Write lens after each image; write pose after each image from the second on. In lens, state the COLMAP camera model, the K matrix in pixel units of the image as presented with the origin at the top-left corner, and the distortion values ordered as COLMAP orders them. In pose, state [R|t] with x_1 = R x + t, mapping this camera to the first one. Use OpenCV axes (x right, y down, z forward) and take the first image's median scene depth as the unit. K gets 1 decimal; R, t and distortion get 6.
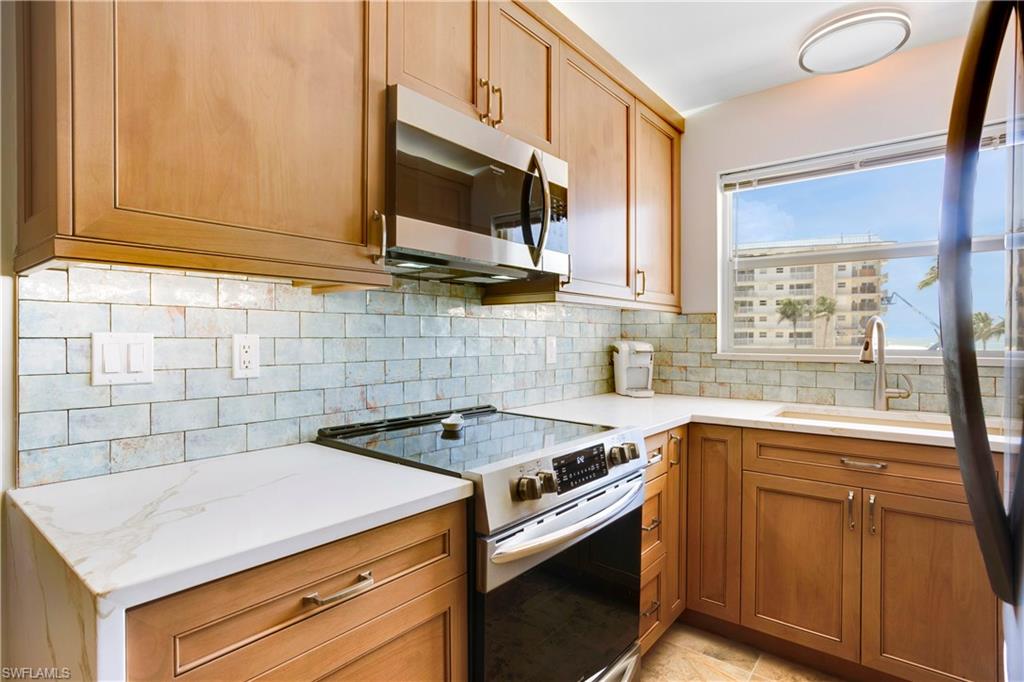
lens RADIAL K [[522.1, 0, 507.7], [0, 522.1, 343.4], [0, 0, 1]] dist [-0.034711, 0.000955]
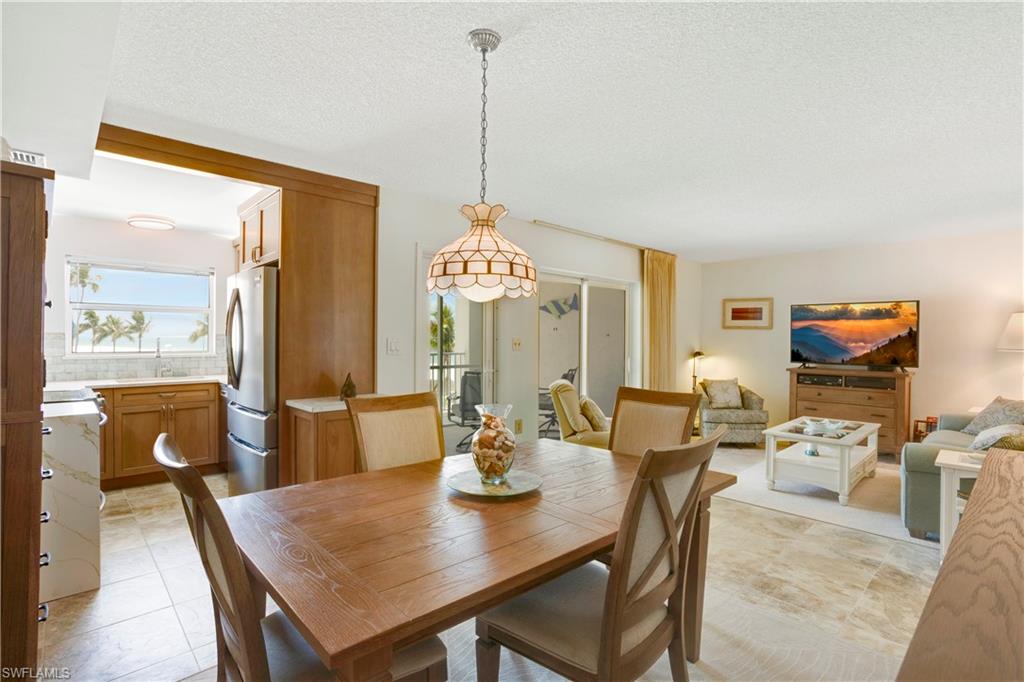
lens RADIAL K [[487.4, 0, 506.3], [0, 487.4, 342.3], [0, 0, 1]] dist [-0.059108, 0.032152]
pose [[0.124466, -0.007233, 0.992198, -1.150859], [0.005536, 0.999963, 0.006595, -0.034034], [-0.992208, 0.004672, 0.124501, -0.790995]]
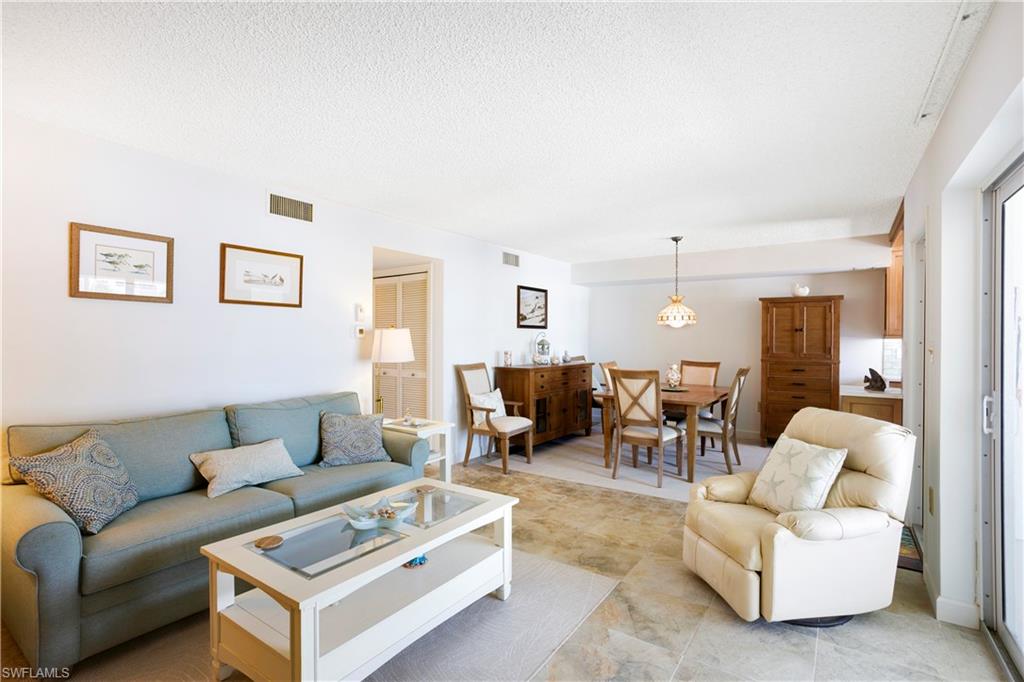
lens RADIAL K [[487.4, 0, 506.3], [0, 487.4, 342.3], [0, 0, 1]] dist [-0.059108, 0.032152]
pose [[0.084286, 0.001448, -0.996441, 1.788871], [-0.010312, 0.999947, 0.000581, -0.023514], [0.996388, 0.010226, 0.084297, -1.634197]]
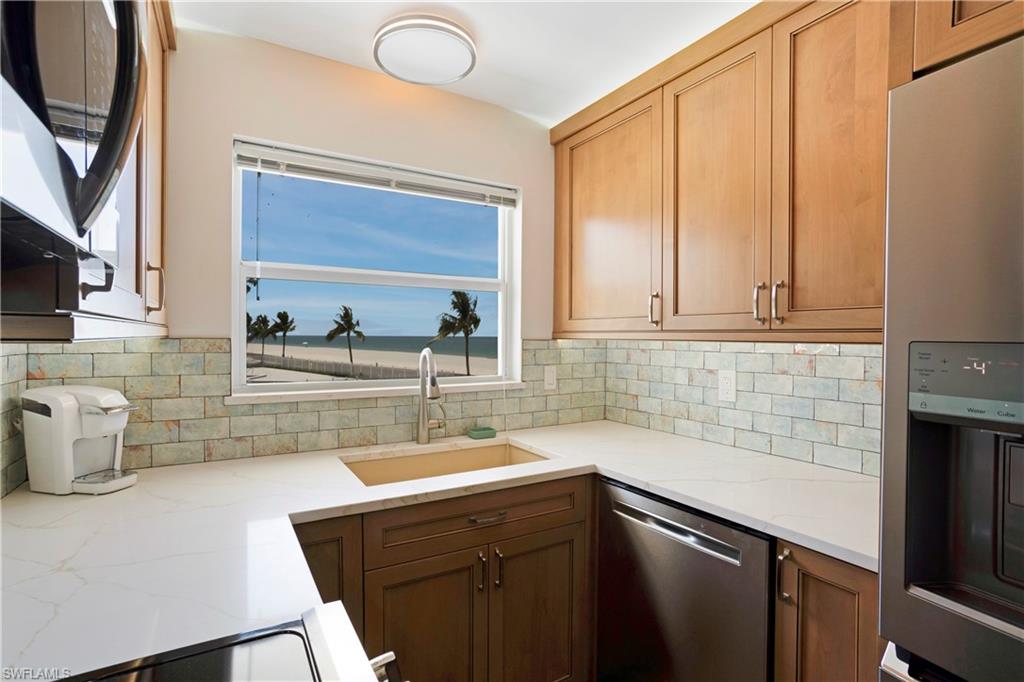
lens RADIAL K [[487.4, 0, 506.3], [0, 487.4, 342.3], [0, 0, 1]] dist [-0.059108, 0.032152]
pose [[0.337880, -0.009810, 0.941138, -0.082737], [0.003084, 0.999952, 0.009316, -0.064512], [-0.941184, -0.000245, 0.337894, 0.495828]]
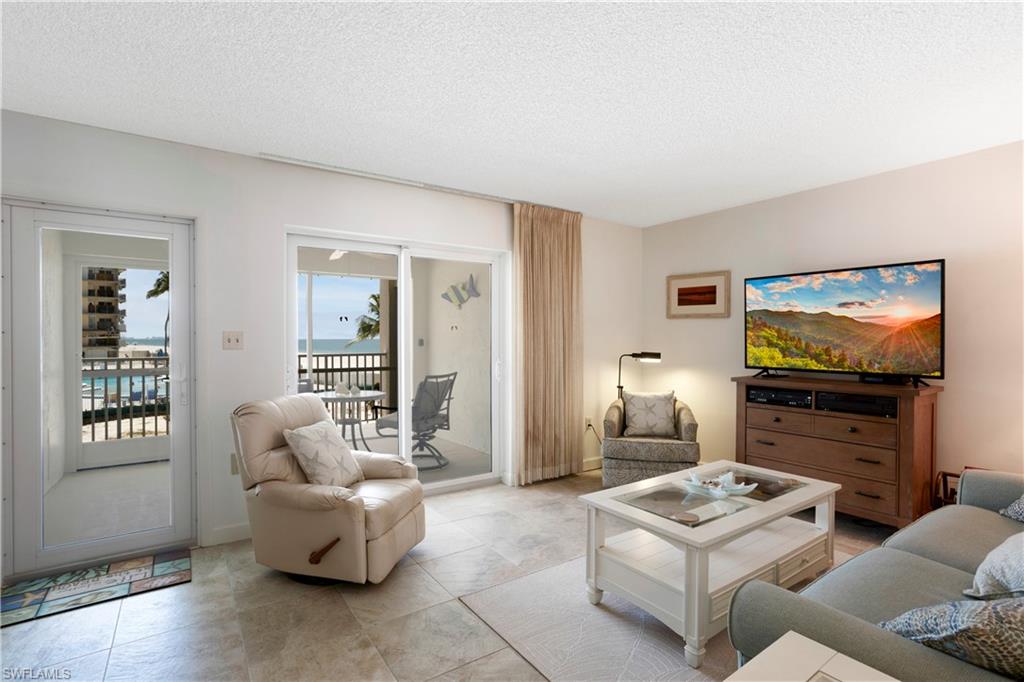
lens RADIAL K [[487.4, 0, 506.3], [0, 487.4, 342.3], [0, 0, 1]] dist [-0.059108, 0.032152]
pose [[0.276734, -0.008426, 0.960910, -0.243334], [0.011052, 0.999923, 0.005585, -0.007246], [-0.960883, 0.009075, 0.276806, -1.649579]]
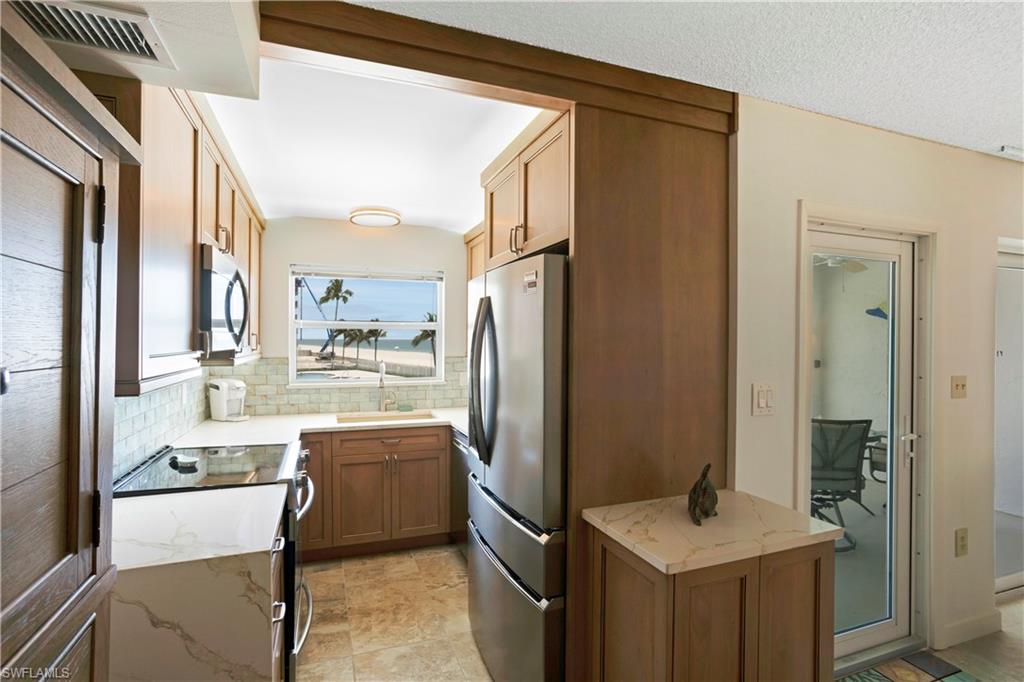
lens RADIAL K [[487.4, 0, 506.3], [0, 487.4, 342.3], [0, 0, 1]] dist [-0.059108, 0.032152]
pose [[0.497485, -0.002812, 0.867468, -0.548061], [0.005345, 0.999986, 0.000176, -0.112359], [-0.867456, 0.004549, 0.497493, -0.259084]]
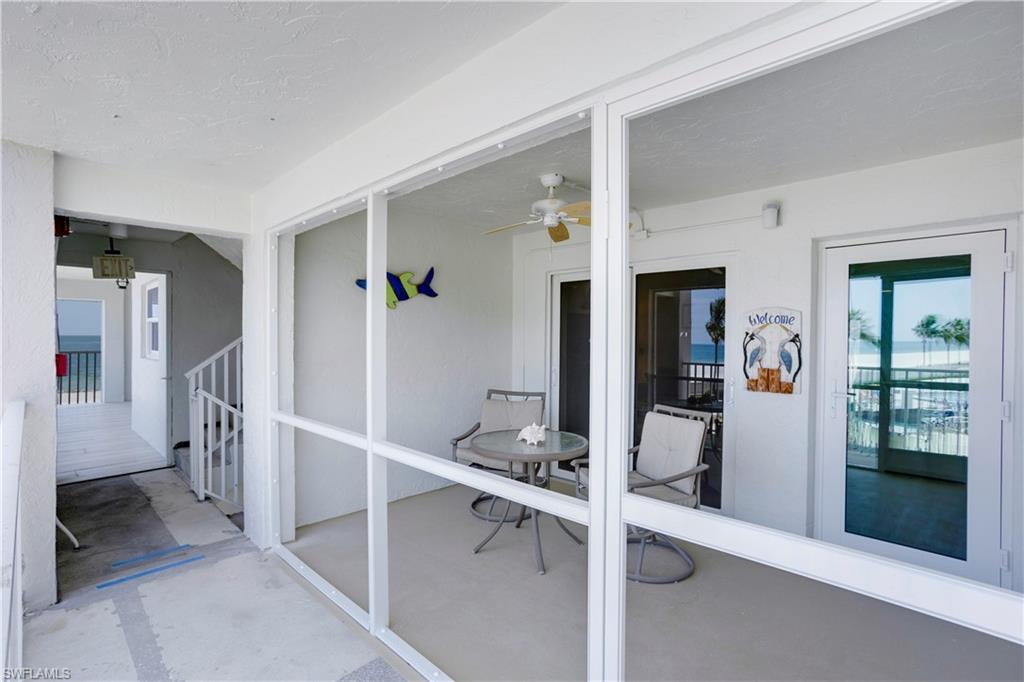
lens RADIAL K [[487.4, 0, 506.3], [0, 487.4, 342.3], [0, 0, 1]] dist [-0.059108, 0.032152]
pose [[-0.996108, -0.008373, 0.087745, 1.521537], [-0.006725, 0.999796, 0.019064, -0.078431], [-0.087886, 0.018400, -0.995961, 0.938272]]
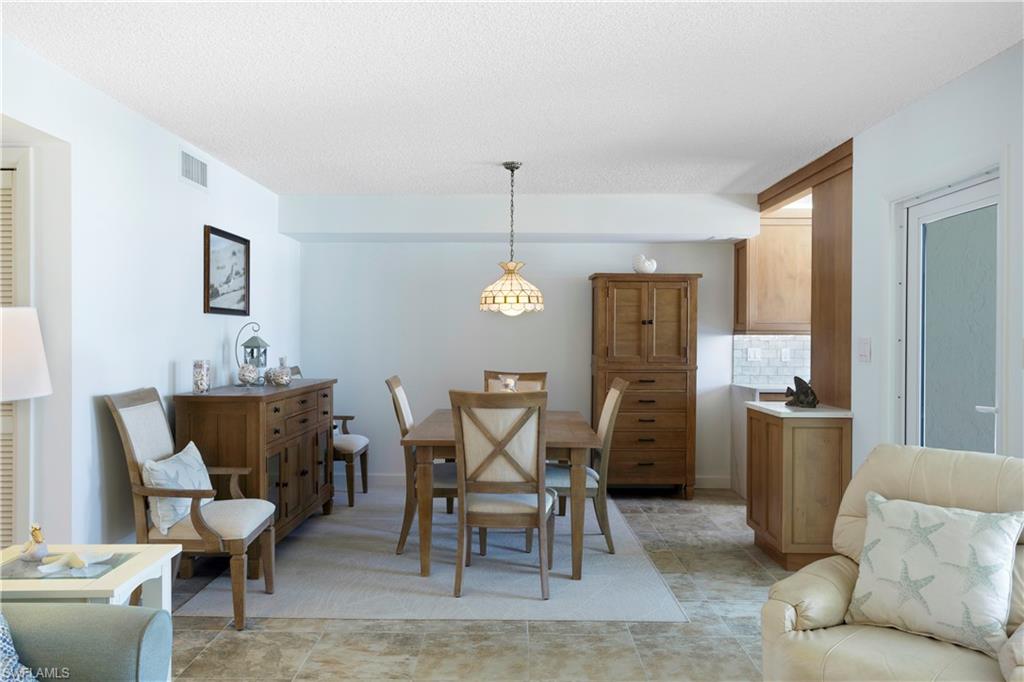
lens RADIAL K [[742.8, 0, 502.0], [0, 742.8, 342.1], [0, 0, 1]] dist [-0.007797, 0.003745]
pose [[0.629910, 0.001686, -0.776666, 1.182379], [-0.005012, 0.999986, -0.001894, -0.022893], [0.776652, 0.005086, 0.629909, -1.971167]]
